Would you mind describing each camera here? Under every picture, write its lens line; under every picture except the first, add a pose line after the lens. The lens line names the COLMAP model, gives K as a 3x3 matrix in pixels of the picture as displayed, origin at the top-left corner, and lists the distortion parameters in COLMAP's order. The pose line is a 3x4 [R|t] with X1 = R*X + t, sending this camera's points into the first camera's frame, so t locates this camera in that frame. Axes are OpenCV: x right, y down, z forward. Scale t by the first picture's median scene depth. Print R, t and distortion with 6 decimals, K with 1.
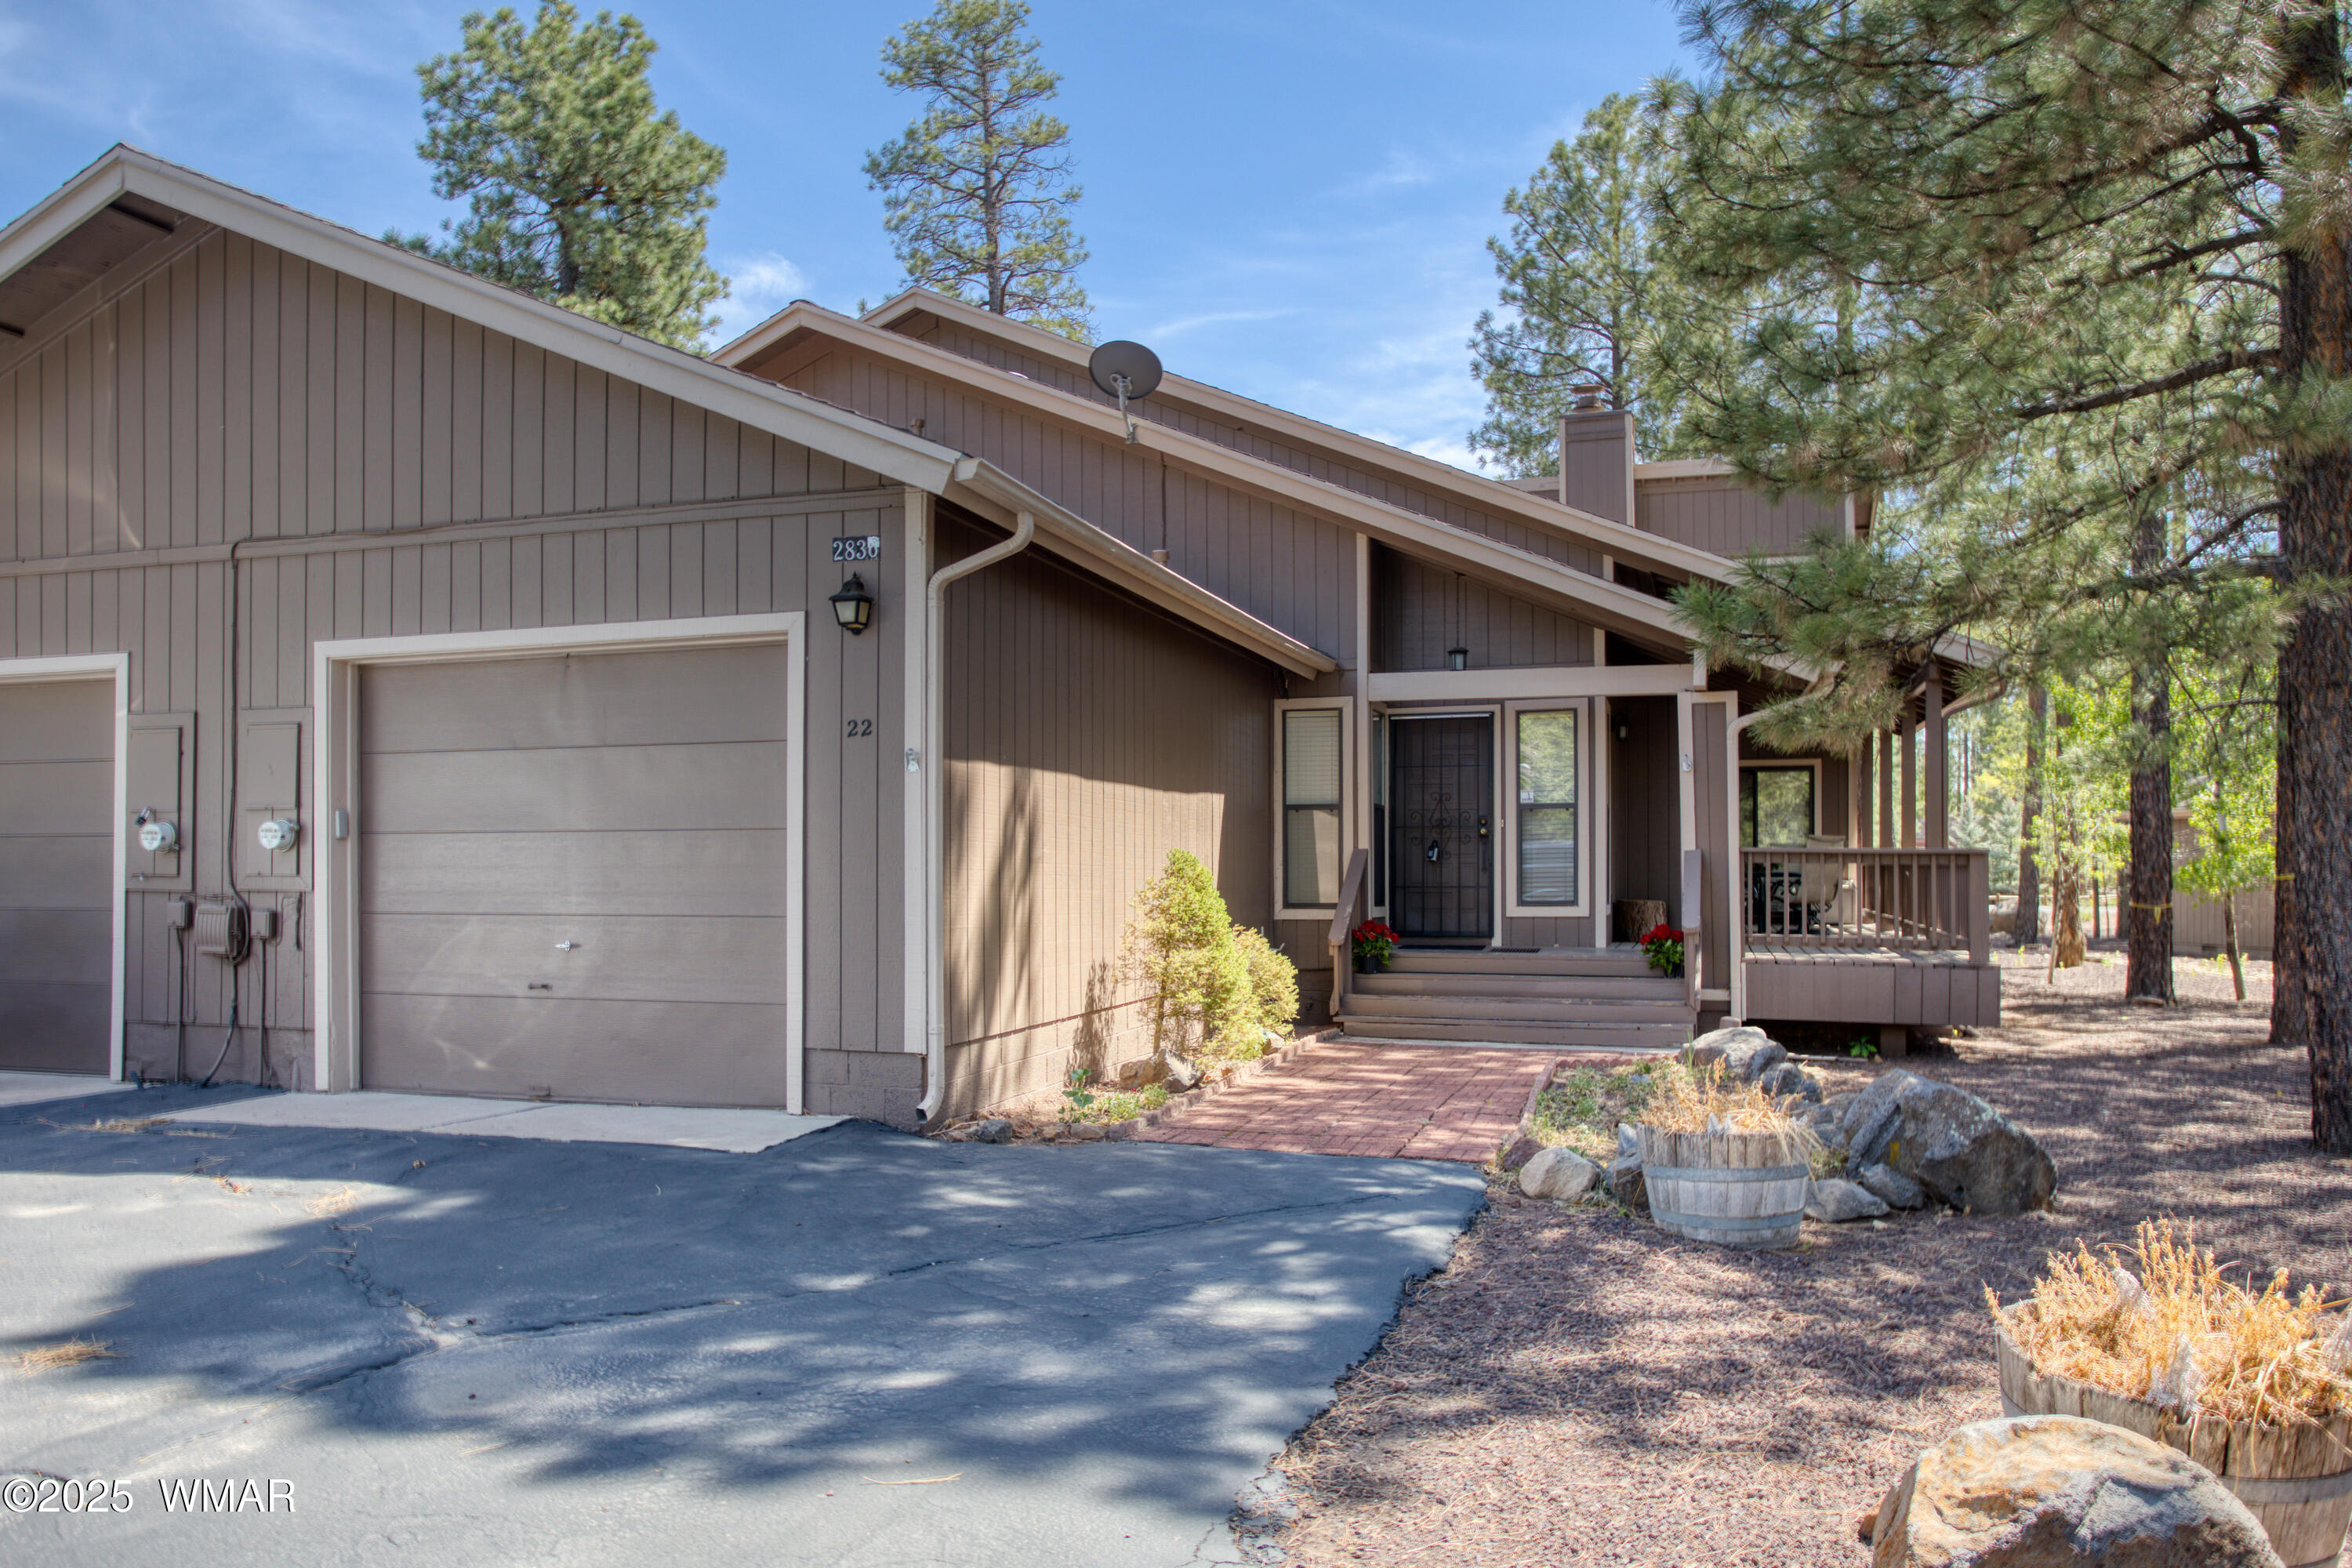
lens RADIAL K [[1625.9, 0, 1177.1], [0, 1625.9, 850.2], [0, 0, 1]] dist [-0.000985, 0.002459]
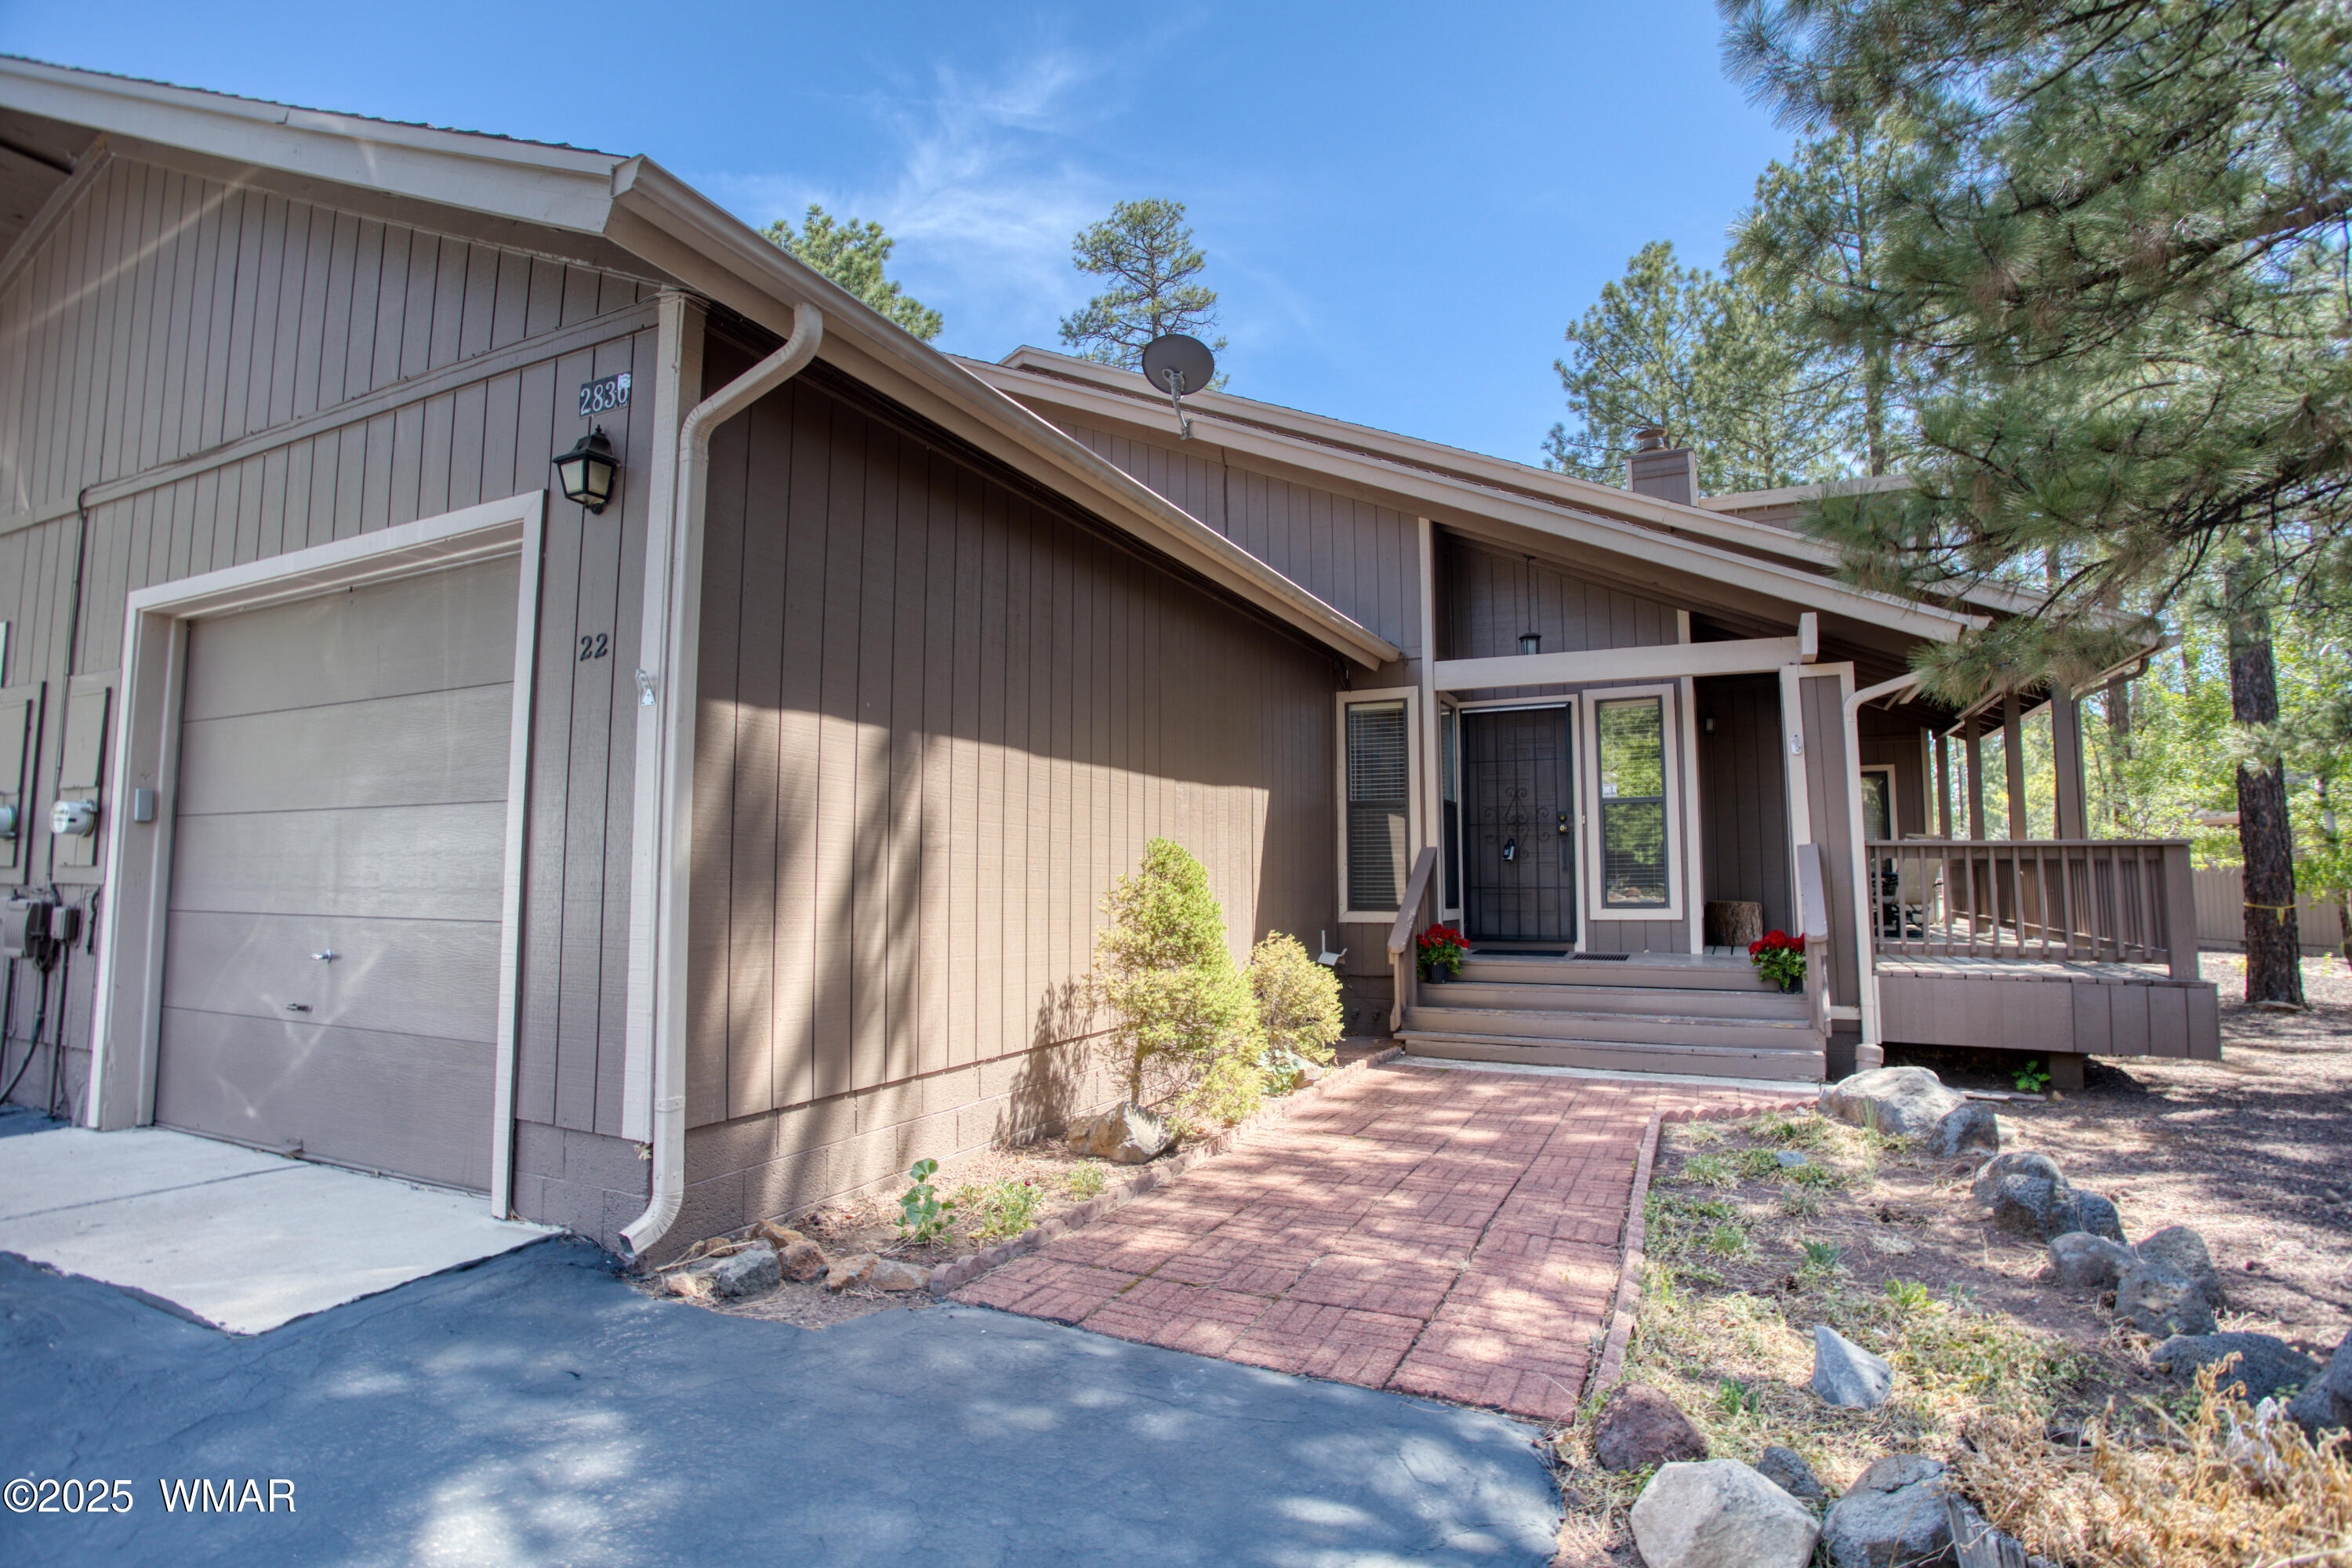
lens RADIAL K [[1144.9, 0, 1184.2], [0, 1144.9, 770.7], [0, 0, 1]] dist [-0.073987, 0.034657]
pose [[0.990146, -0.011283, -0.139581, 0.068999], [0.000025, 0.996763, -0.080393, 0.008643], [0.140037, 0.079597, 0.986942, 0.345706]]
